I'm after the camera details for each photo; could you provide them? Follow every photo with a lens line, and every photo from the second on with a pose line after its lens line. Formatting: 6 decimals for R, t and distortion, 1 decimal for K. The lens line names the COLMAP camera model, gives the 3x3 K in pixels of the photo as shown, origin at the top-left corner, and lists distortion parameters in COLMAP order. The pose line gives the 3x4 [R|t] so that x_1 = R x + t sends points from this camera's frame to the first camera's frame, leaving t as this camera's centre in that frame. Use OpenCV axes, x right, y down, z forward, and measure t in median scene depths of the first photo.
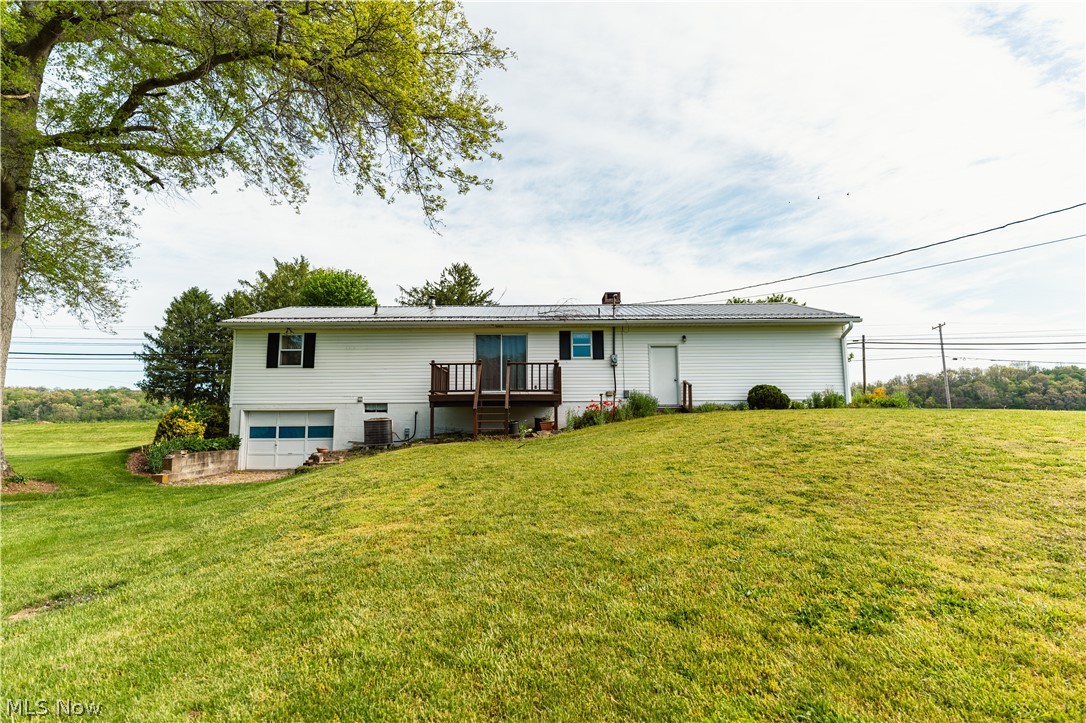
lens RADIAL K [[528.9, 0, 543.0], [0, 528.9, 361.5], [0, 0, 1]] dist [-0.000090, -0.000003]
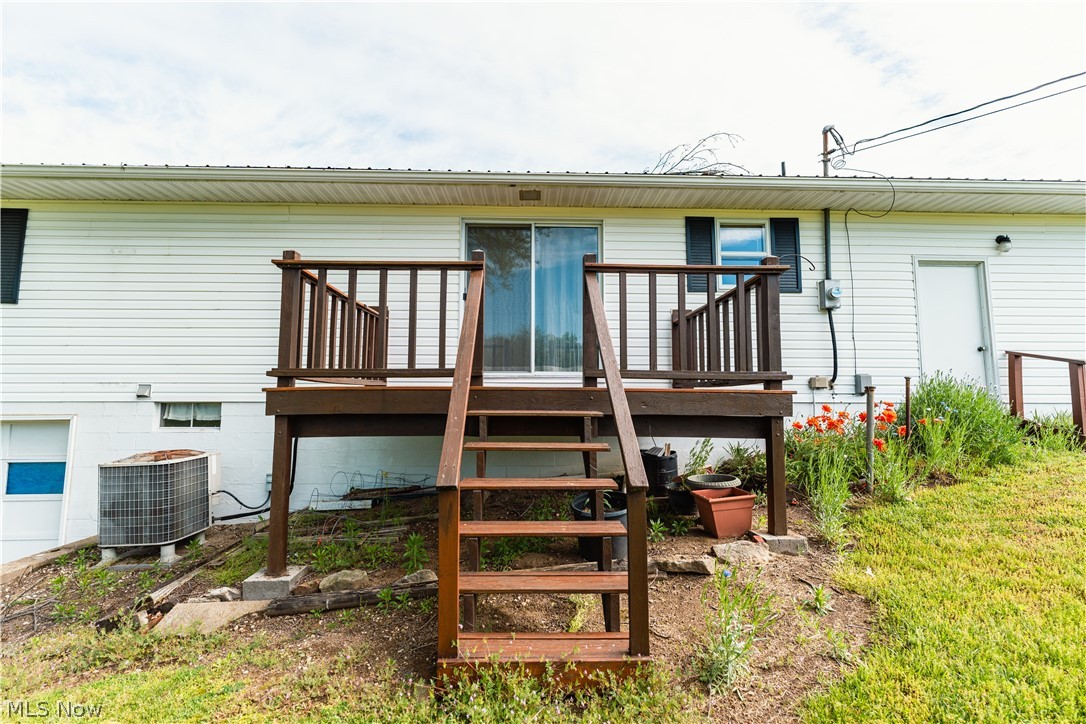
lens RADIAL K [[464.2, 0, 543.0], [0, 464.2, 362.0], [0, 0, 1]] dist [0.000205, -0.000005]
pose [[0.999618, 0.010854, 0.025419, -0.080586], [-0.011782, 0.999258, 0.036662, 0.036483], [-0.025002, -0.036948, 0.999004, 0.674502]]
